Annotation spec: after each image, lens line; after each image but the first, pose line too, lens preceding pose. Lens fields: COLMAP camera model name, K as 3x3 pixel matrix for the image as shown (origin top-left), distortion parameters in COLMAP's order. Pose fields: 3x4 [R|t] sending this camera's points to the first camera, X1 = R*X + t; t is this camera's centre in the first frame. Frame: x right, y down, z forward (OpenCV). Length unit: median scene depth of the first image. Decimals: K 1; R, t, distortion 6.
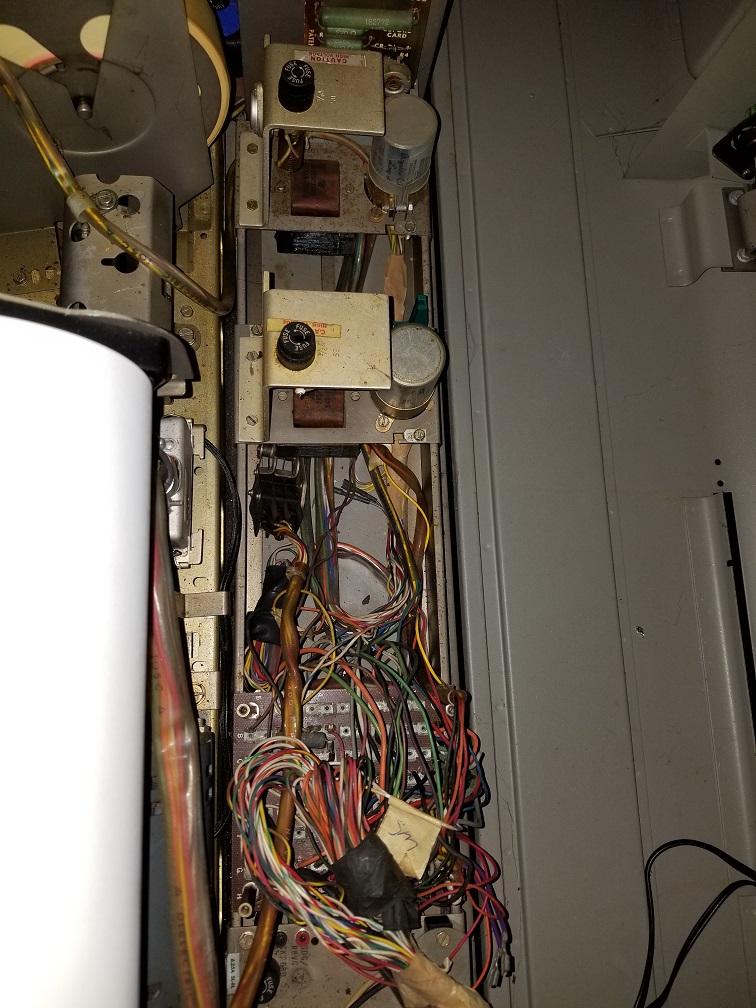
lens RADIAL K [[836.5, 0, 378.0], [0, 836.5, 504.0], [0, 0, 1]] dist [0.103748, -0.242584]
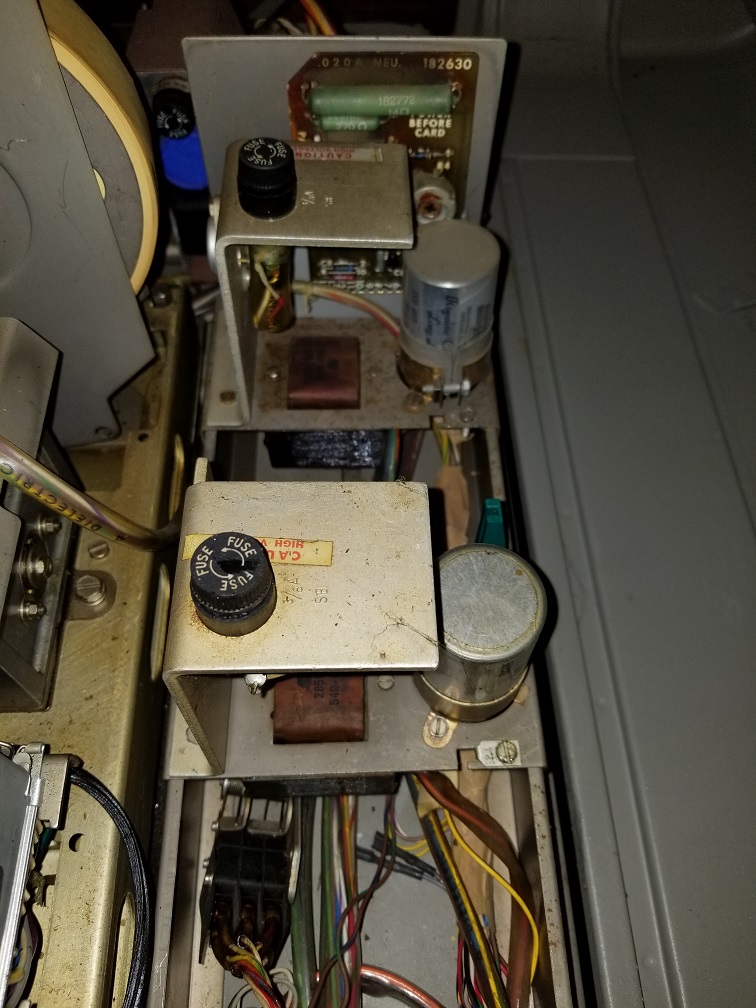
lens RADIAL K [[836.5, 0, 378.0], [0, 836.5, 504.0], [0, 0, 1]] dist [0.103748, -0.242584]
pose [[0.995452, -0.050082, -0.081041, 0.019593], [0.021369, 0.946376, -0.322360, -0.060565], [0.092840, 0.319162, 0.943142, 0.433853]]
